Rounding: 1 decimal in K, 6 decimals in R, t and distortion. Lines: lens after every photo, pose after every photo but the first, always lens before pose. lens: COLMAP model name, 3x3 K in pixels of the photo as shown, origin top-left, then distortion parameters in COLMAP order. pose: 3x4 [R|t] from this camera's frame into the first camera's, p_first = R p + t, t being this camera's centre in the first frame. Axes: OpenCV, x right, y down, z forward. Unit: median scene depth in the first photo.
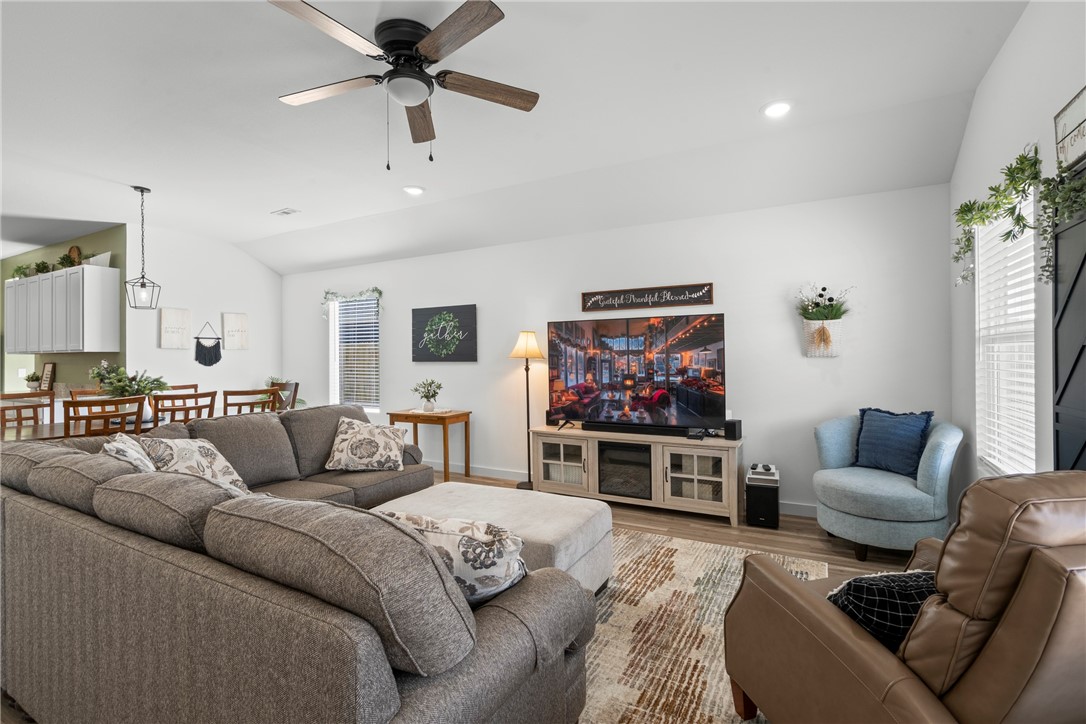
lens RADIAL K [[491.5, 0, 540.1], [0, 491.5, 354.4], [0, 0, 1]] dist [-0.003732, 0.000112]
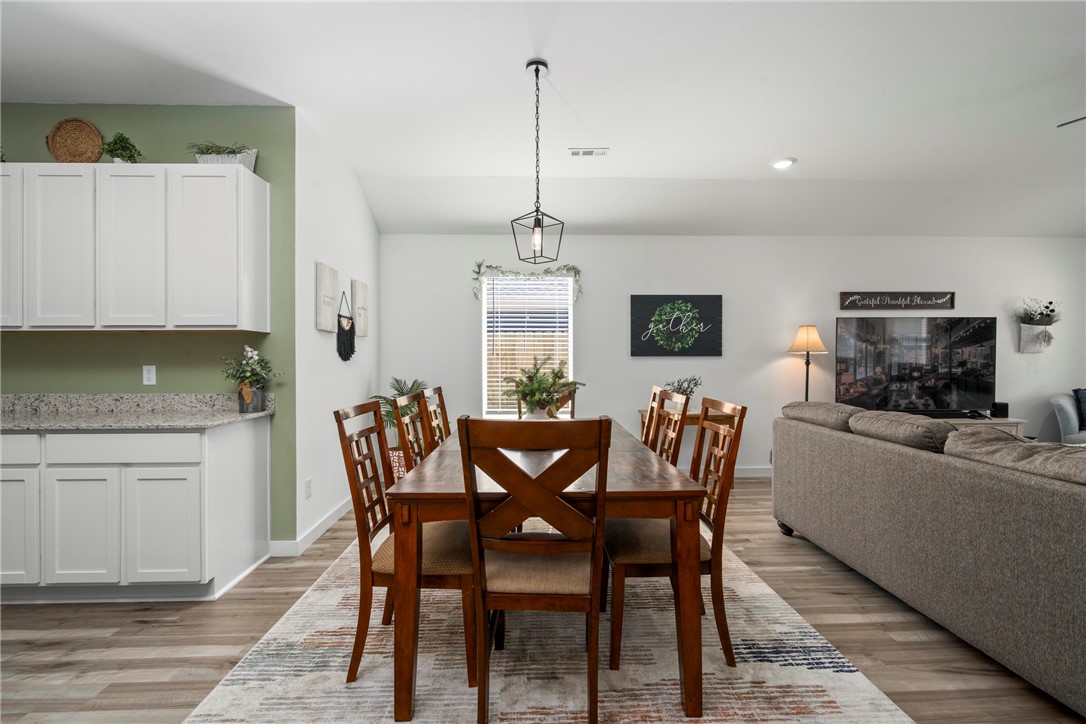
lens RADIAL K [[491.5, 0, 539.6], [0, 491.5, 368.5], [0, 0, 1]] dist [-0.003732, 0.000112]
pose [[0.863666, 0.000688, 0.504064, -1.103340], [-0.007172, 0.999915, 0.010923, 0.037070], [-0.504014, -0.013049, 0.863597, 0.446028]]
